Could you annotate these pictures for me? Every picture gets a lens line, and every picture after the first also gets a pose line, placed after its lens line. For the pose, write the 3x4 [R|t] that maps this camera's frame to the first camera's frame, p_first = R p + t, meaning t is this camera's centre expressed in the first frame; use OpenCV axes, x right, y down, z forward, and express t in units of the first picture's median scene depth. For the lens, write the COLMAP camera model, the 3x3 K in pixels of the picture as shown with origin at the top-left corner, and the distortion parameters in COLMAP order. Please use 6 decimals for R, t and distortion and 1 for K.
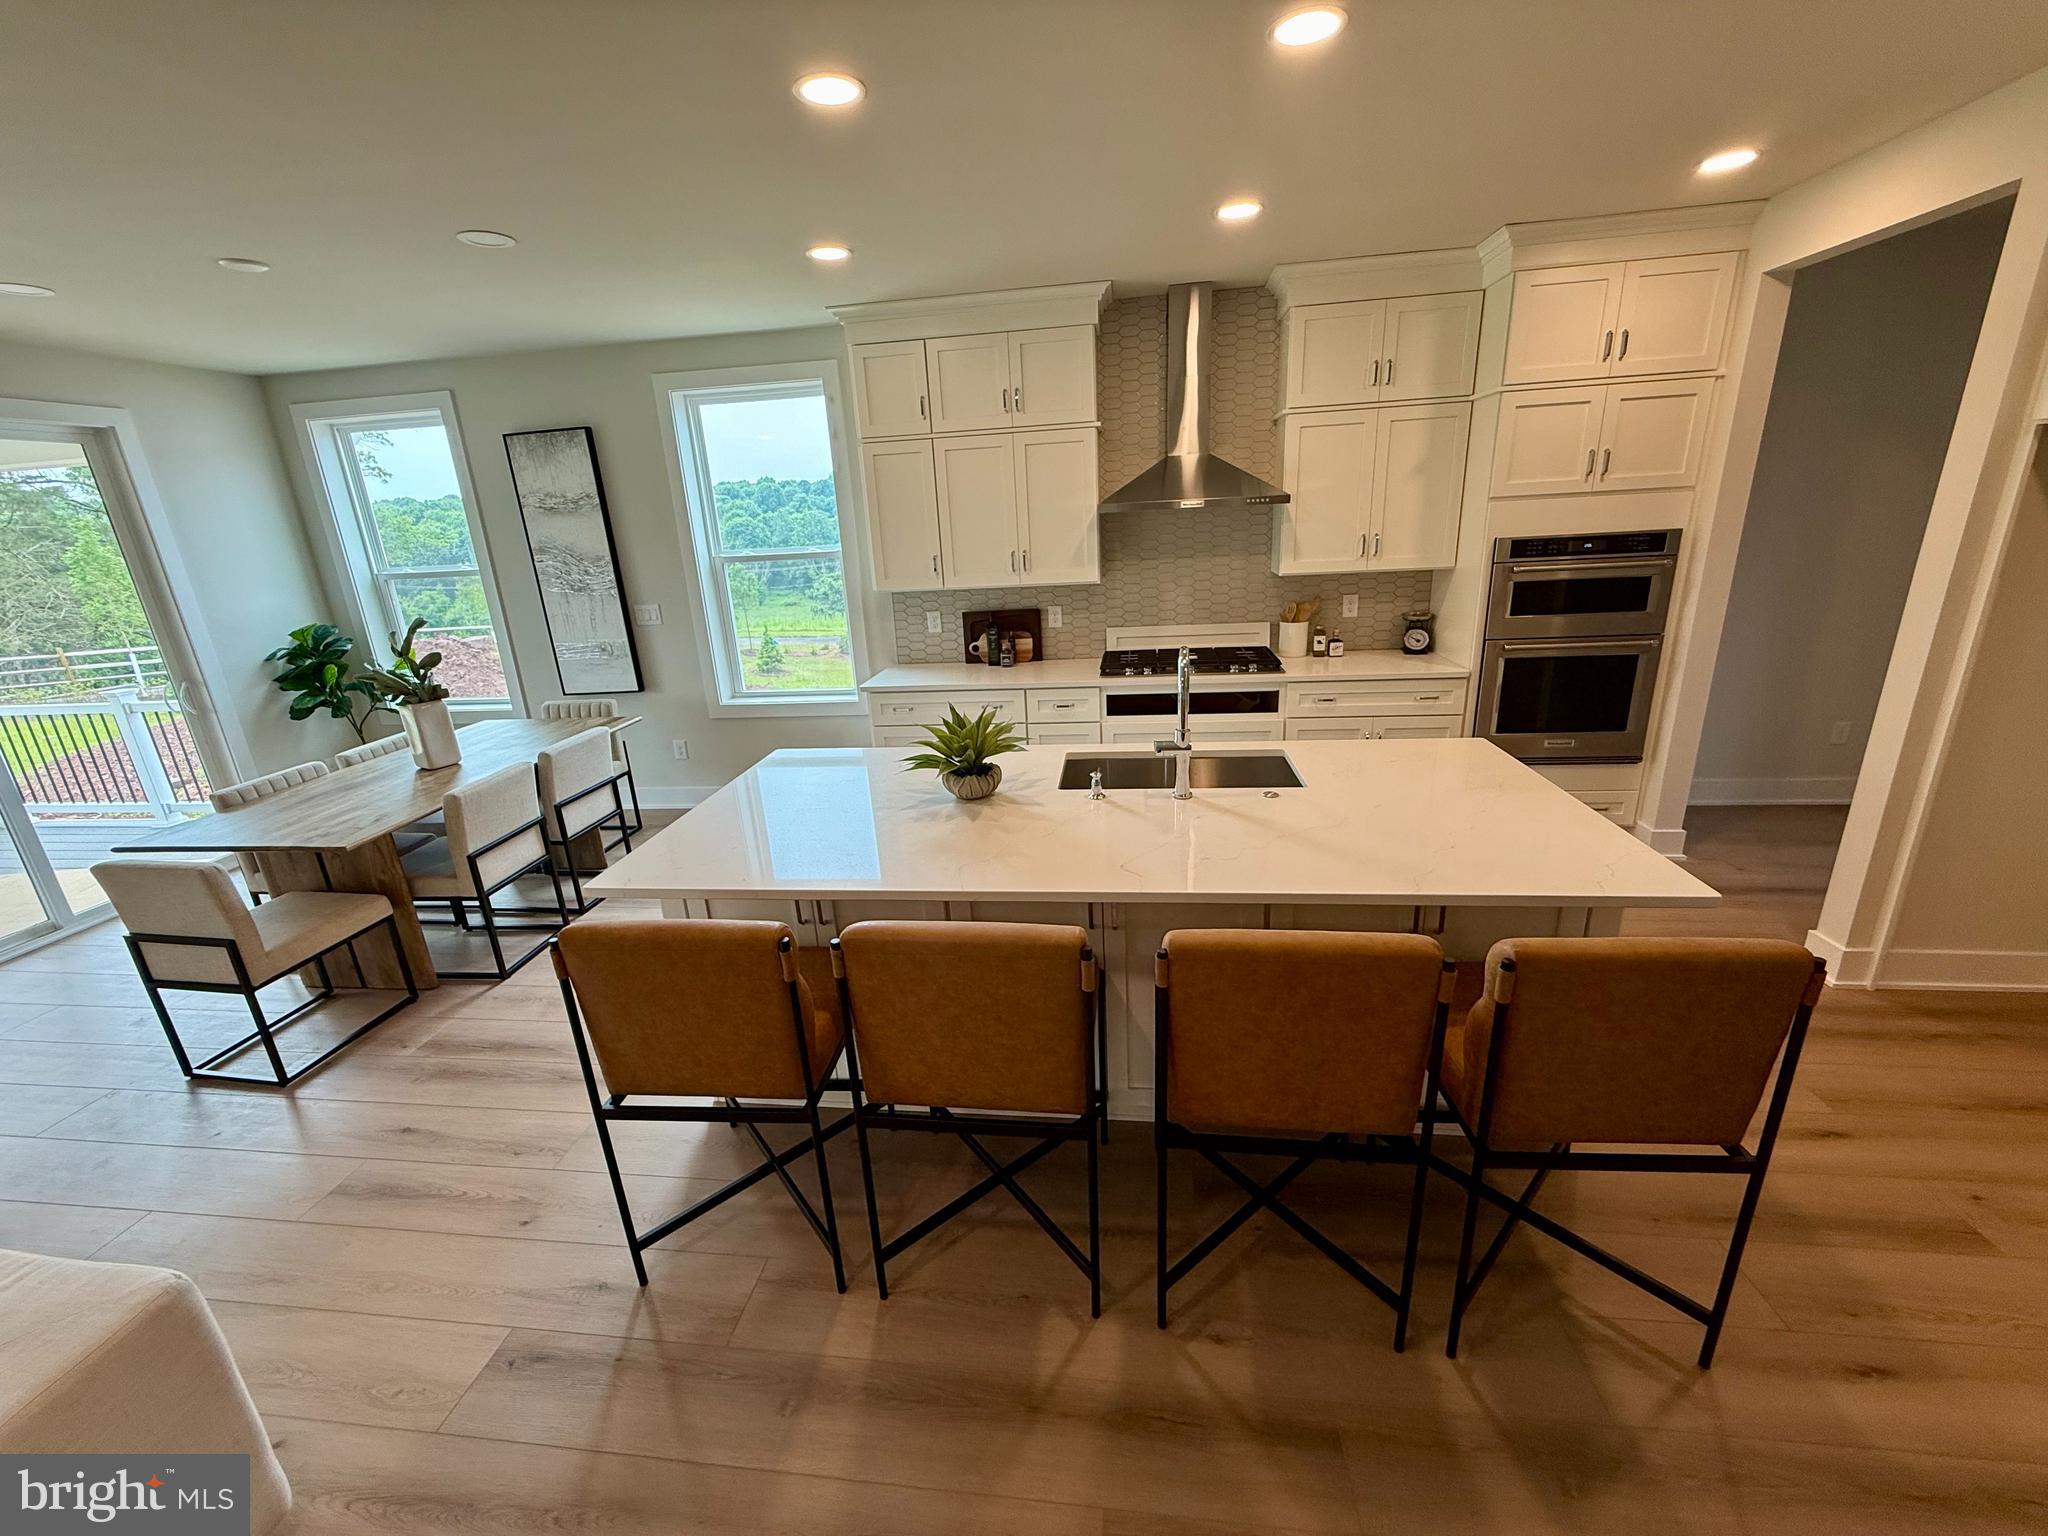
lens RADIAL K [[817.6, 0, 1022.8], [0, 817.6, 765.4], [0, 0, 1]] dist [-0.001583, 0.000147]
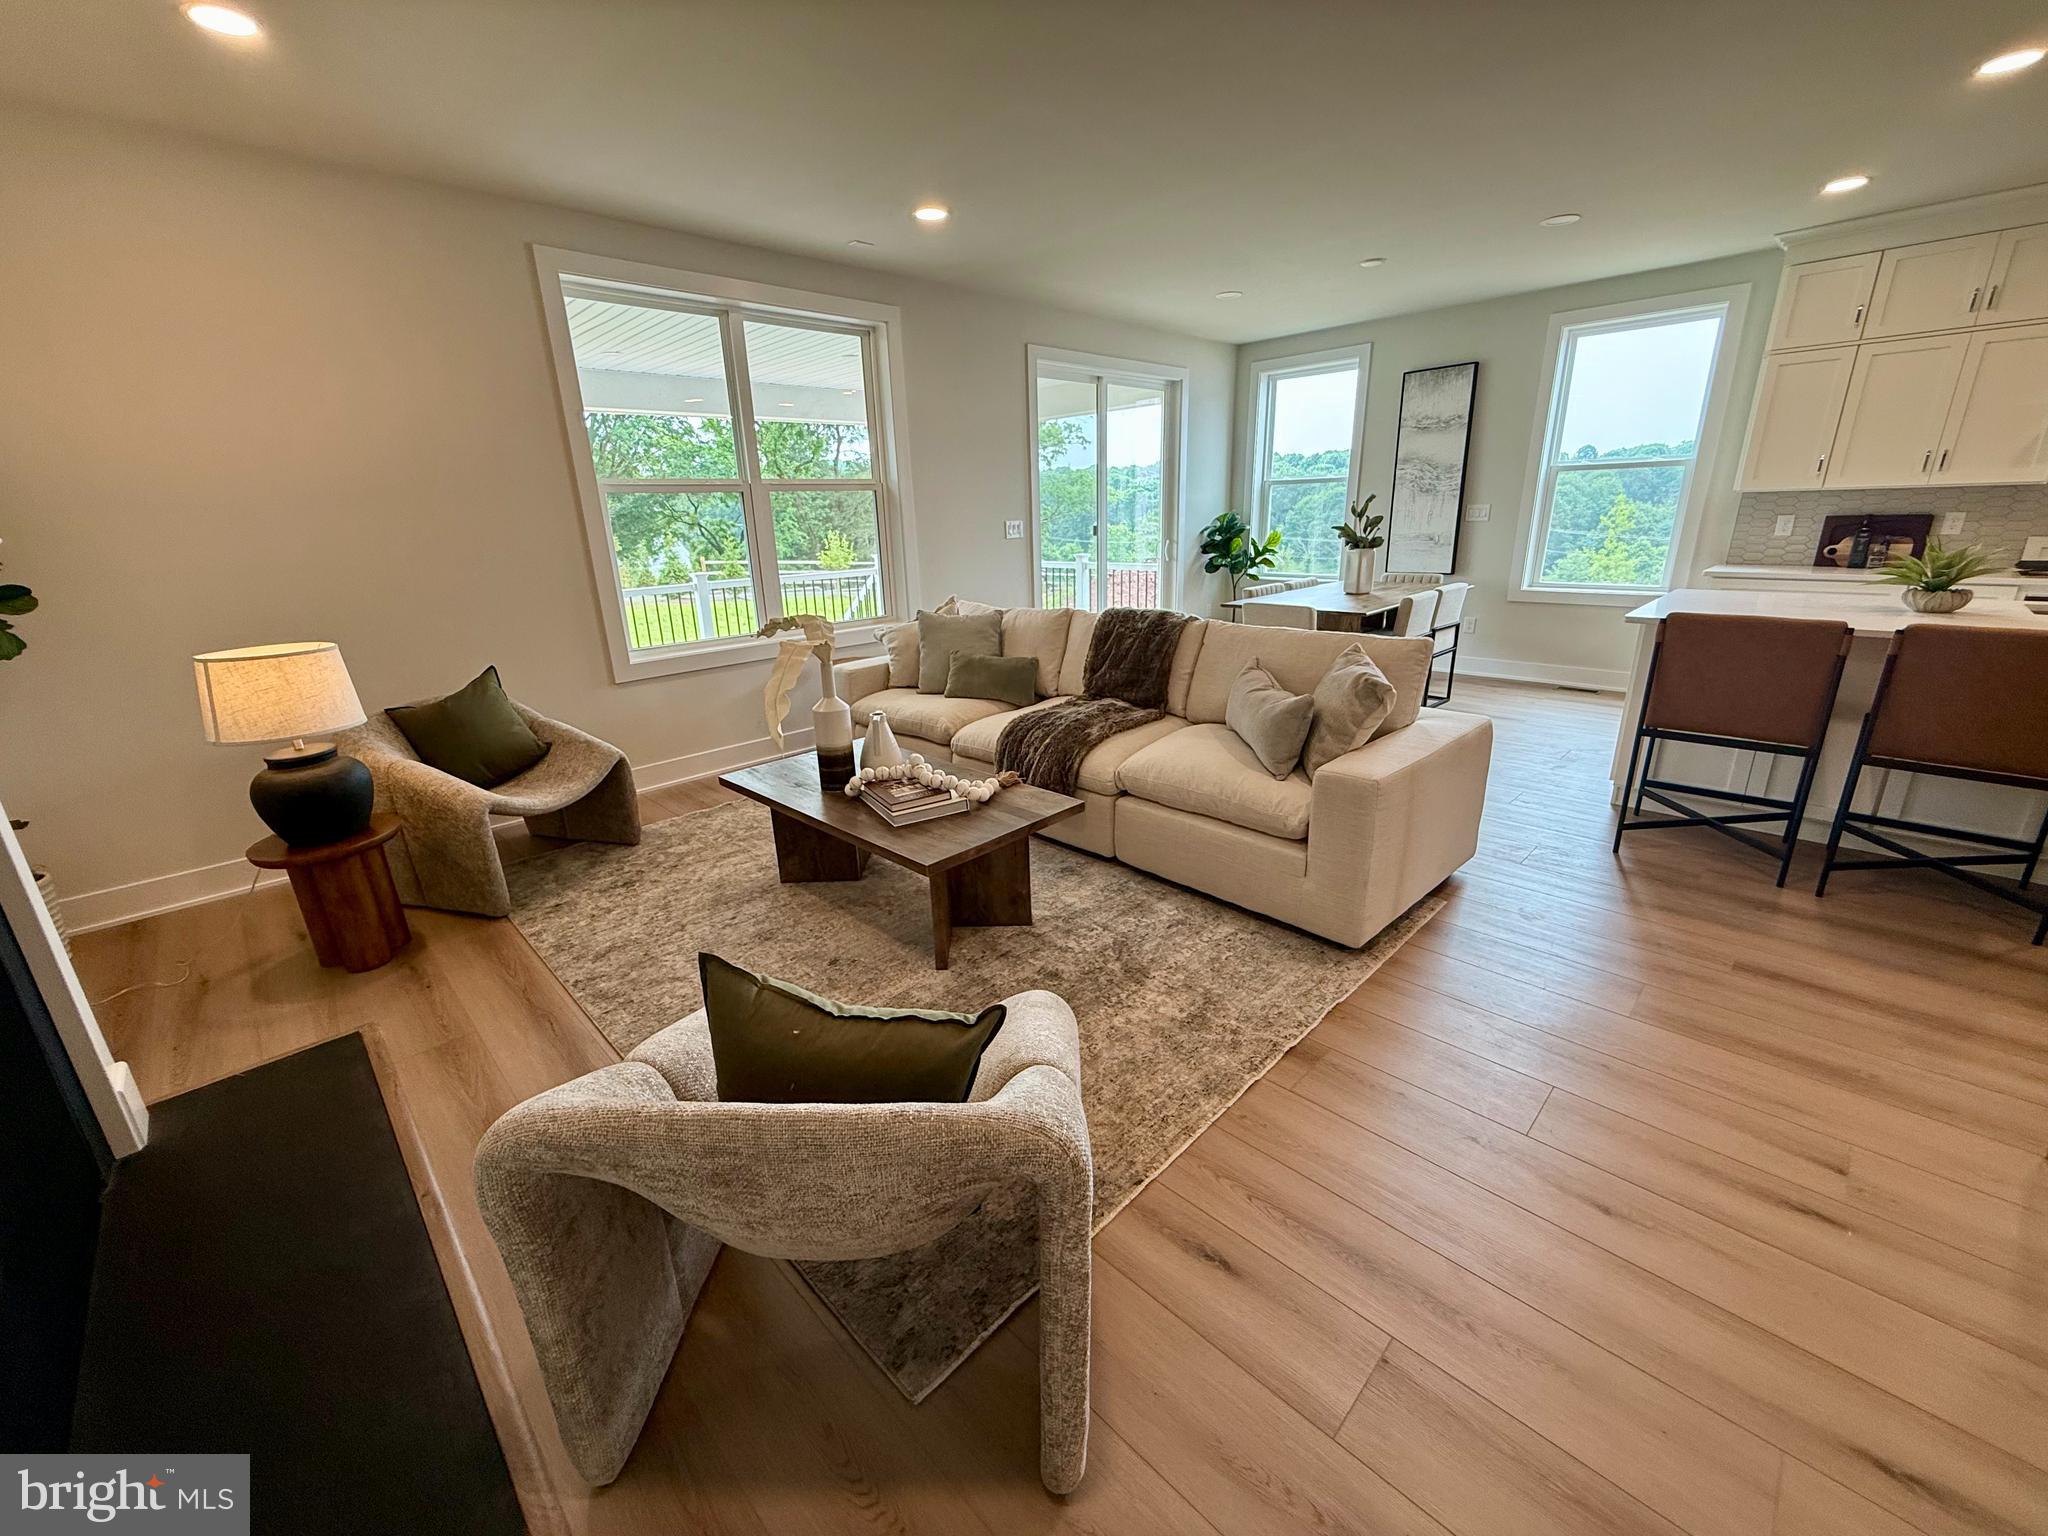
lens RADIAL K [[817.6, 0, 1019.6], [0, 817.6, 765.5], [0, 0, 1]] dist [-0.001583, 0.000147]
pose [[0.782544, 0.214000, -0.584661, -0.212497], [-0.196000, 0.976001, 0.094903, 0.241294], [0.590939, 0.040328, 0.805708, -0.470159]]
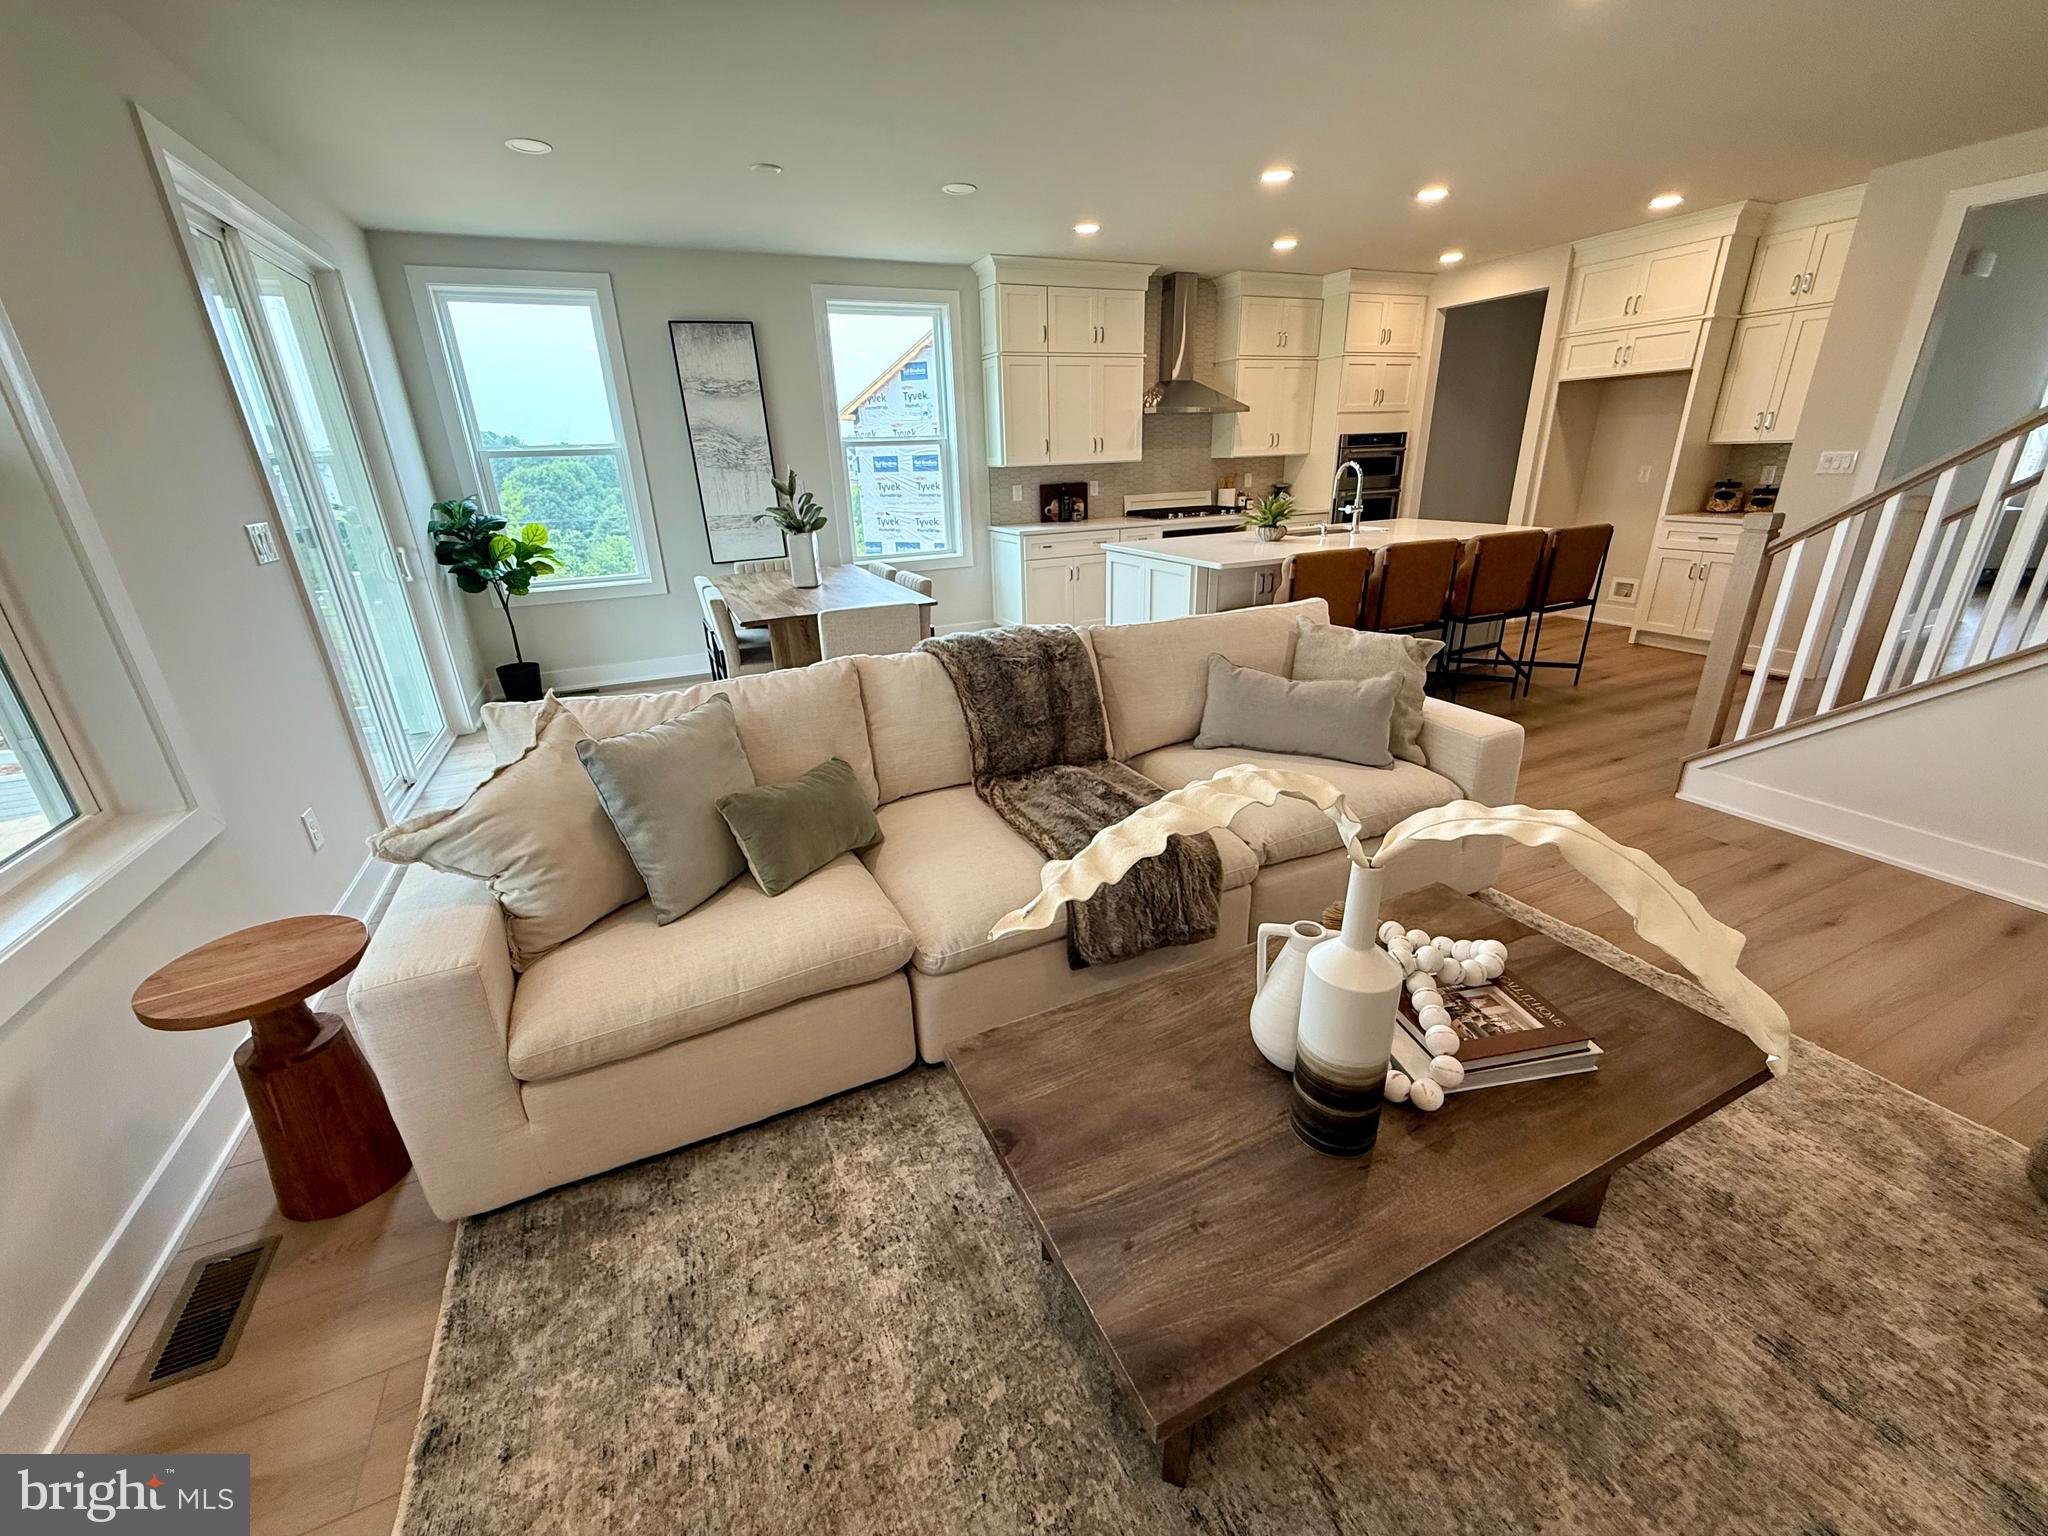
lens RADIAL K [[817.6, 0, 1020.4], [0, 817.6, 765.1], [0, 0, 1]] dist [-0.001583, 0.000147]
pose [[0.851682, -0.162176, 0.498333, -0.928776], [0.143371, 0.986740, 0.076091, 0.188753], [-0.504065, 0.006642, 0.863640, -0.215846]]
